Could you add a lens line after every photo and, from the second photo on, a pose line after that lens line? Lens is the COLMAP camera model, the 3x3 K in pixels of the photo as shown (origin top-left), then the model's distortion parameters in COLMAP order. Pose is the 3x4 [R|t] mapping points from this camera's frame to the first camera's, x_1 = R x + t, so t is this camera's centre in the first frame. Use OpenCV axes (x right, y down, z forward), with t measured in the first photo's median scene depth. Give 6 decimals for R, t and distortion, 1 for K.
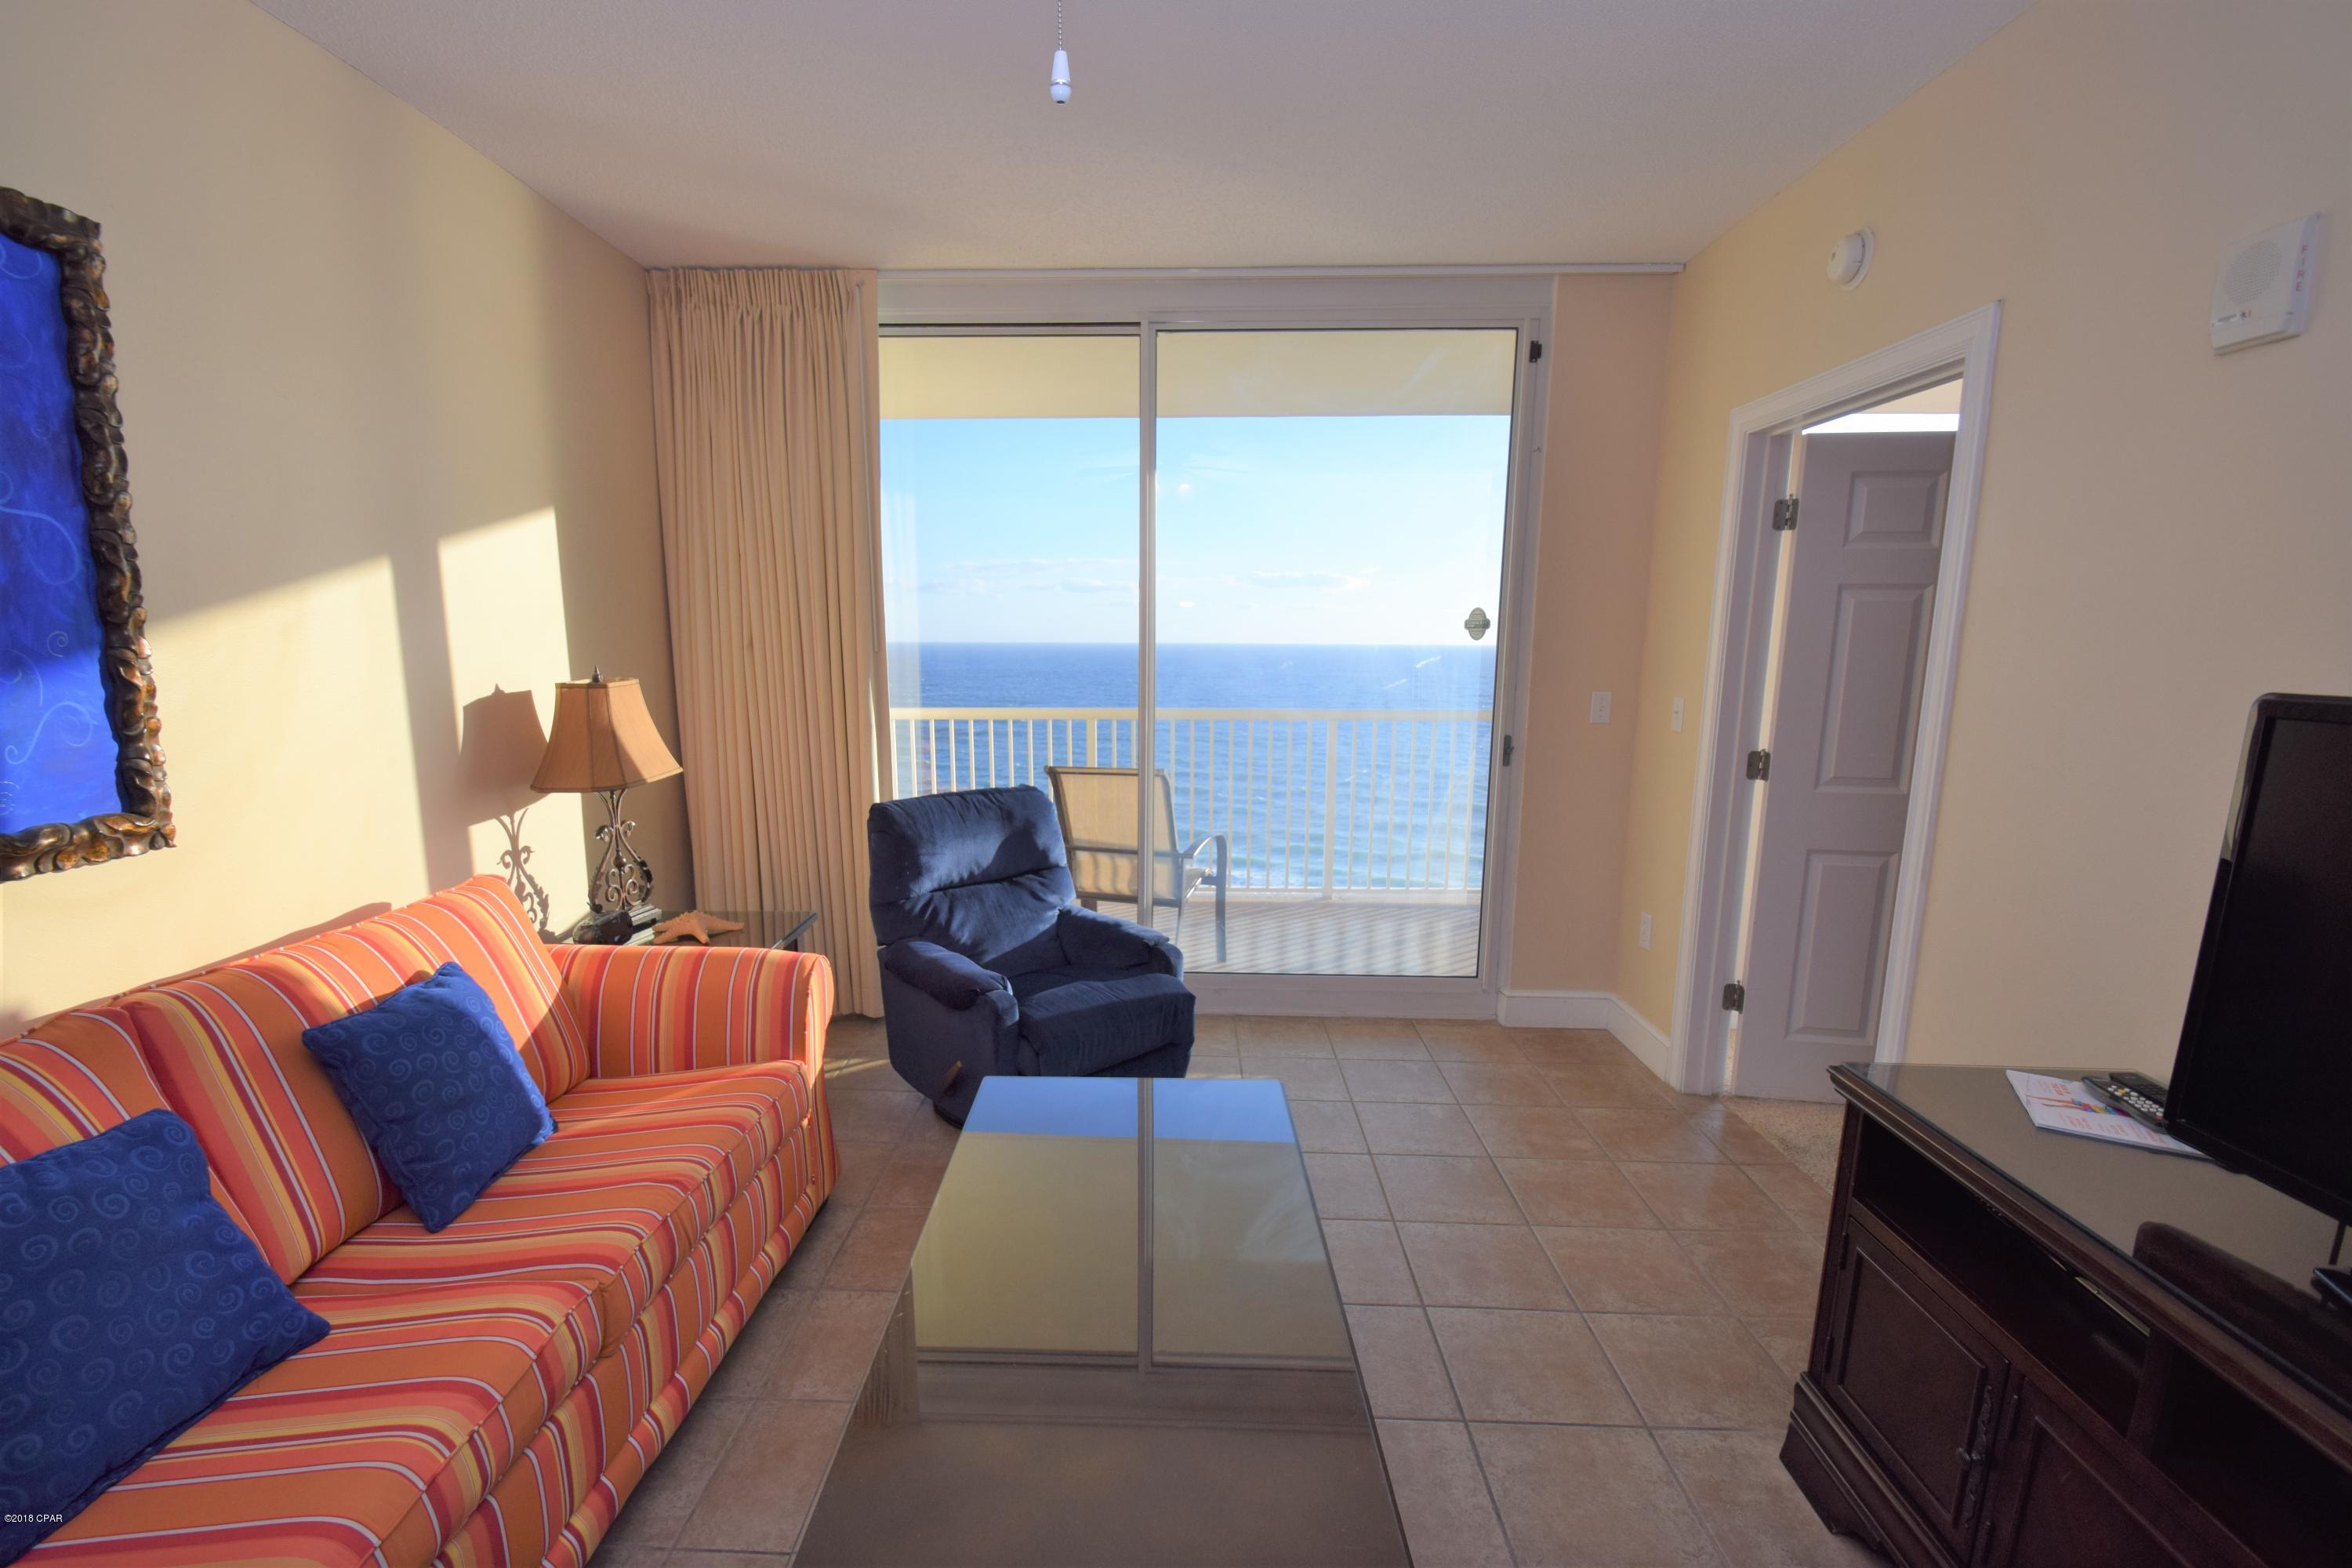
lens RADIAL K [[1036.9, 0, 1146.7], [0, 1036.9, 817.5], [0, 0, 1]] dist [0.007247, -0.012378]
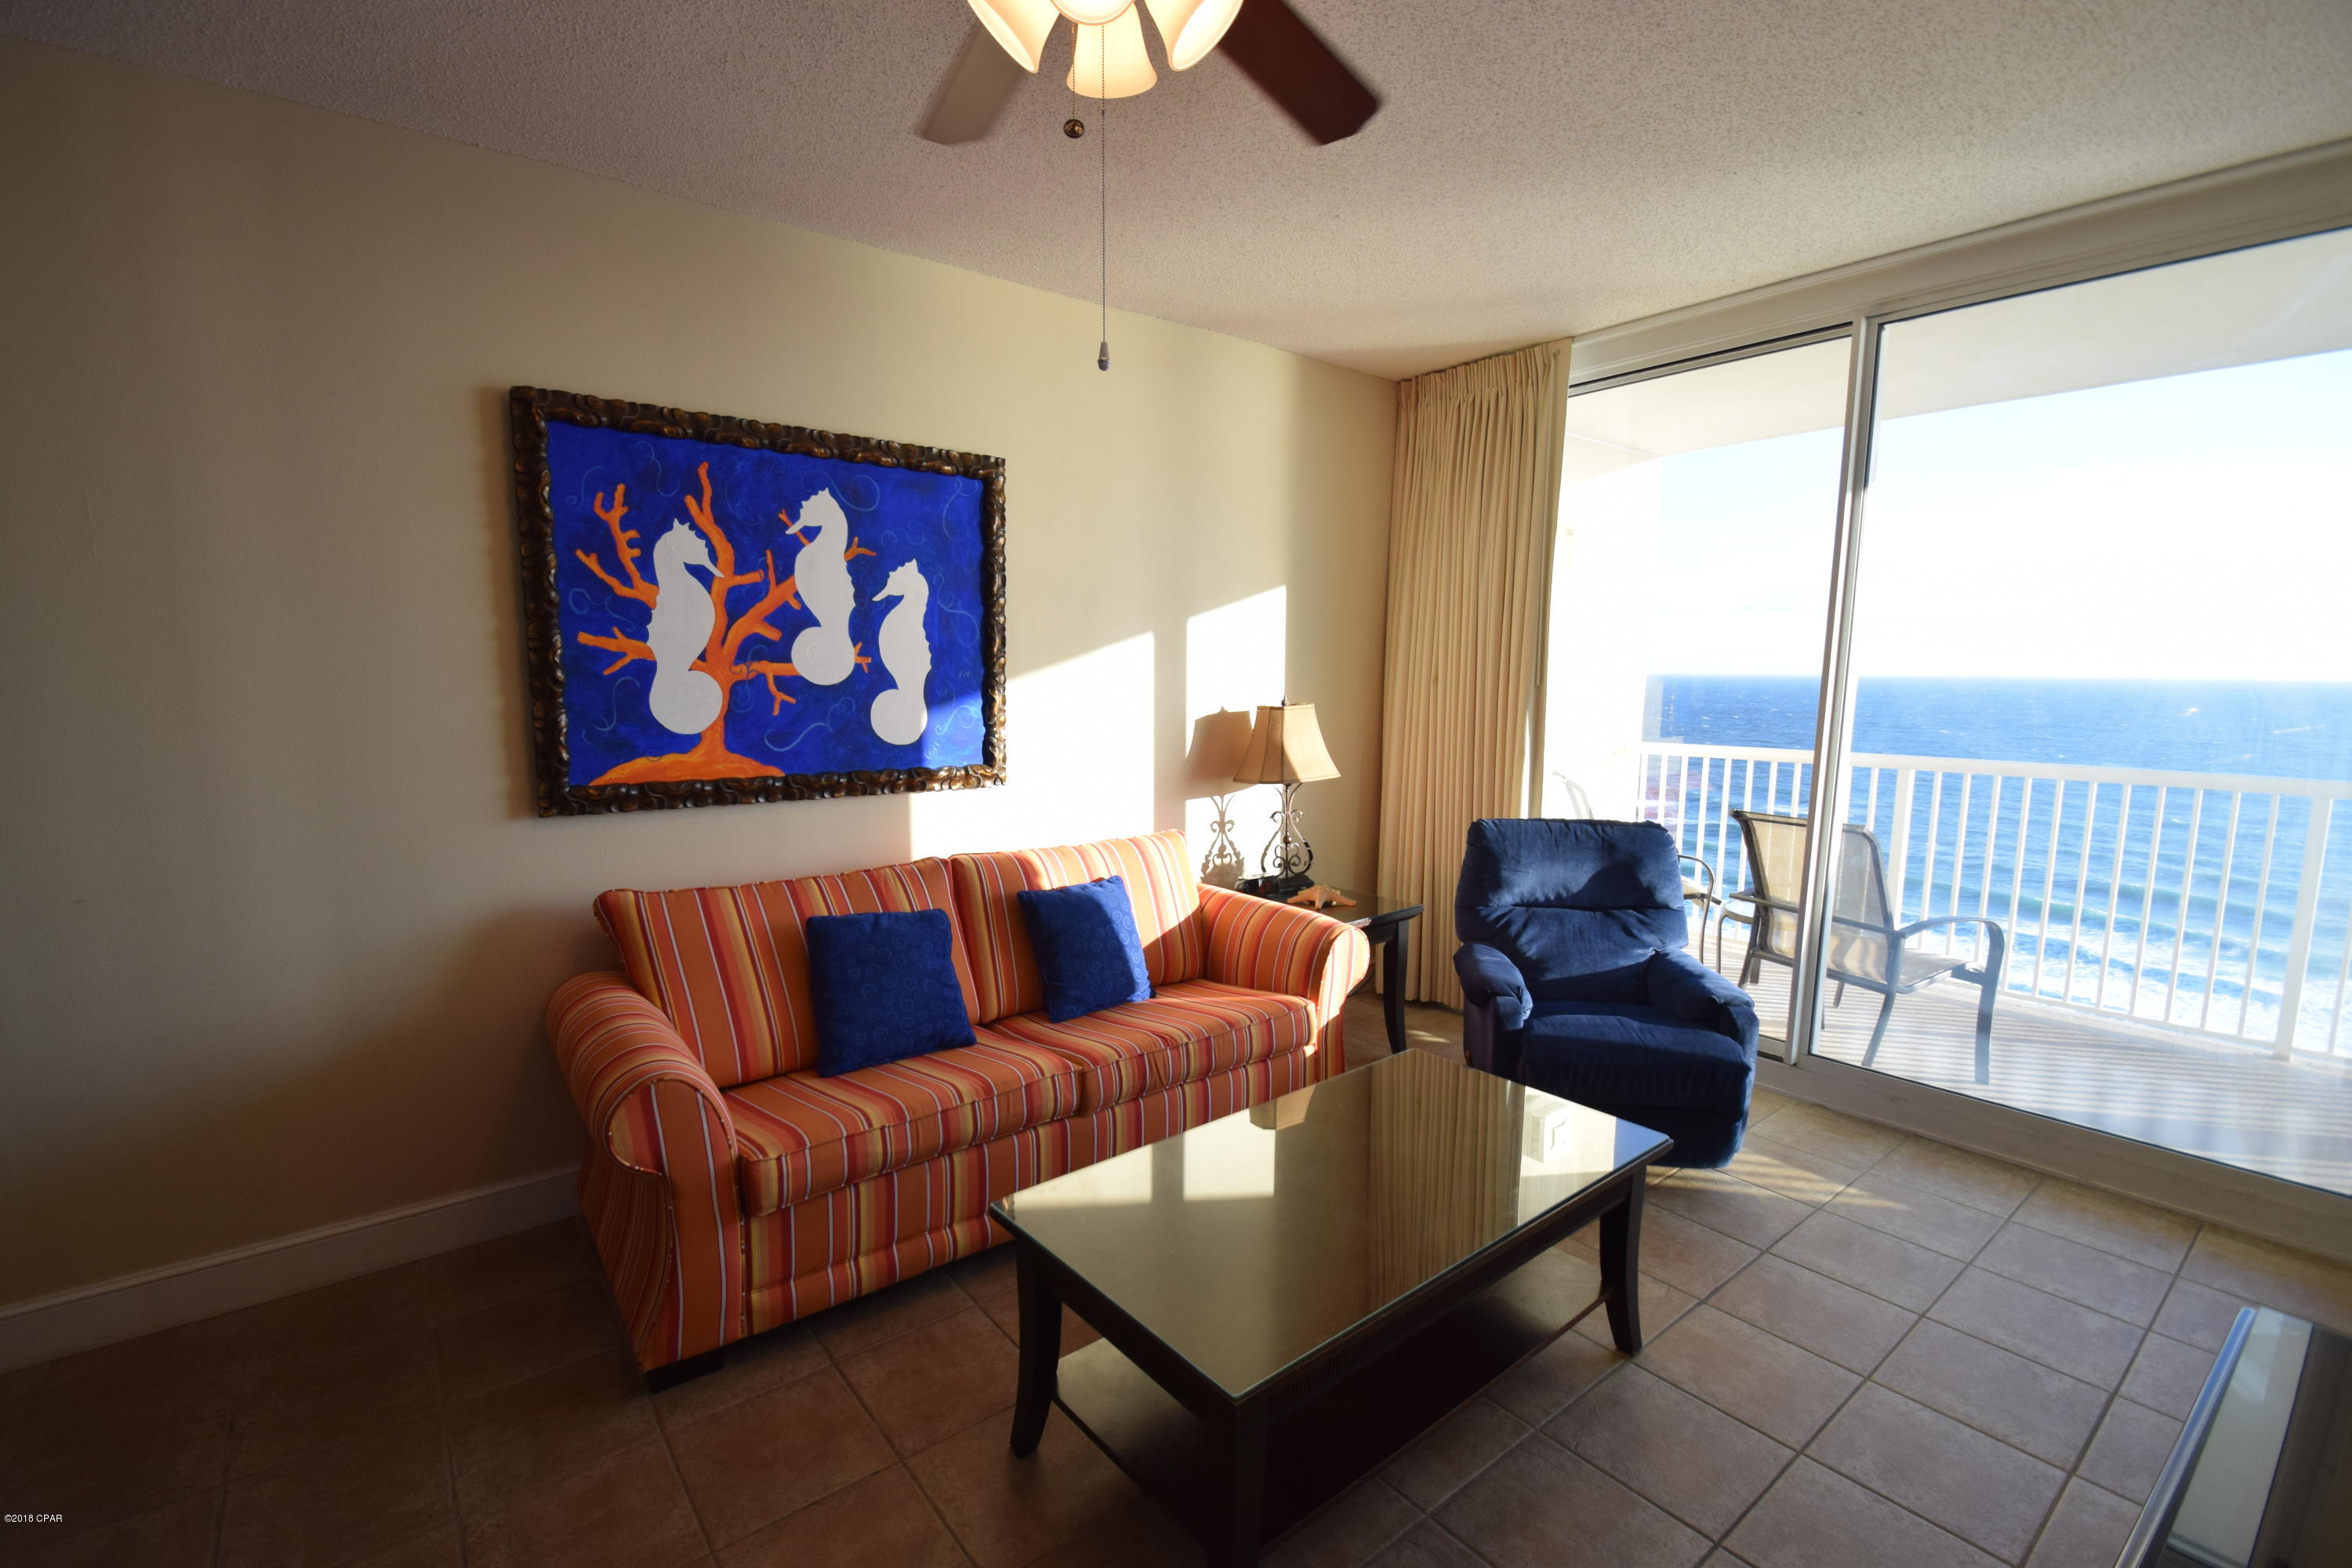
lens RADIAL K [[1036.9, 0, 1146.7], [0, 1036.9, 817.5], [0, 0, 1]] dist [0.007247, -0.012378]
pose [[0.637640, 0.105402, -0.763090, 0.394621], [-0.130254, 0.991084, 0.028053, -0.000228], [0.759242, 0.081508, 0.645684, -0.002382]]
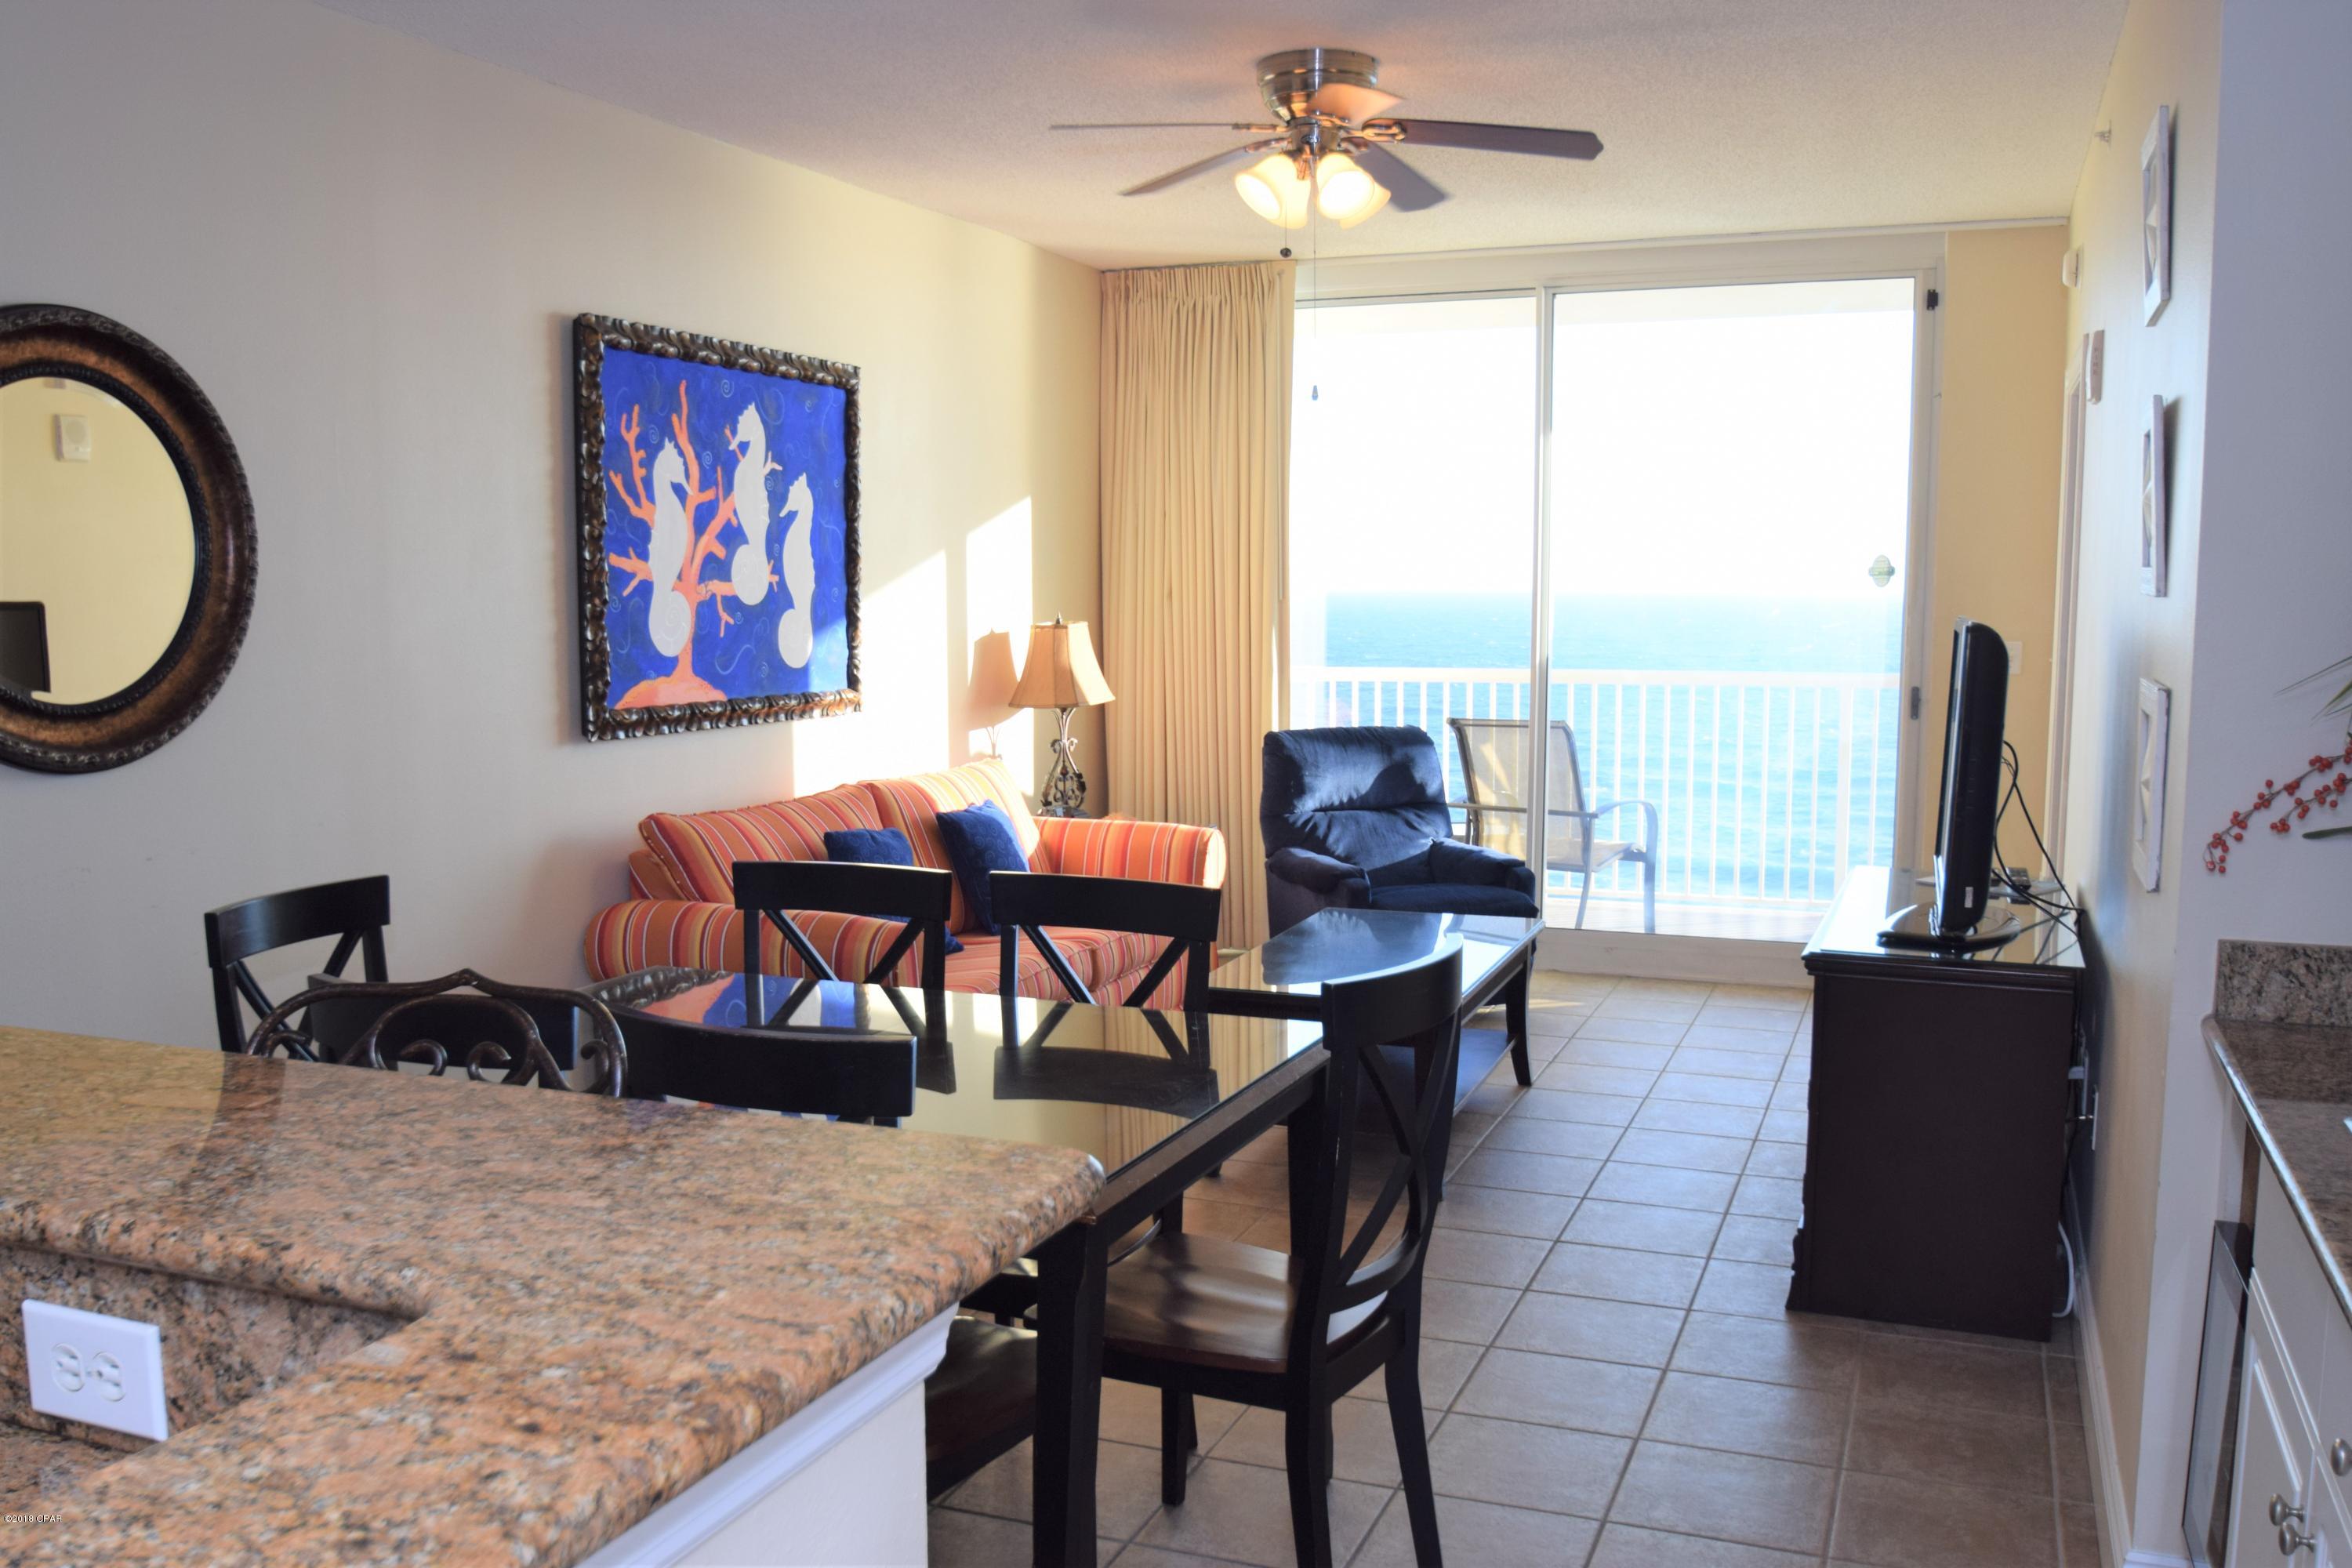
lens RADIAL K [[2062.6, 0, 1176.0], [0, 2062.6, 784.0], [0, 0, 1]] dist [-0.039195, 0.001571]
pose [[0.944491, 0.026574, -0.327460, 0.412212], [-0.050201, 0.996692, -0.063912, 0.207293], [0.324679, 0.076803, 0.942701, -1.247122]]
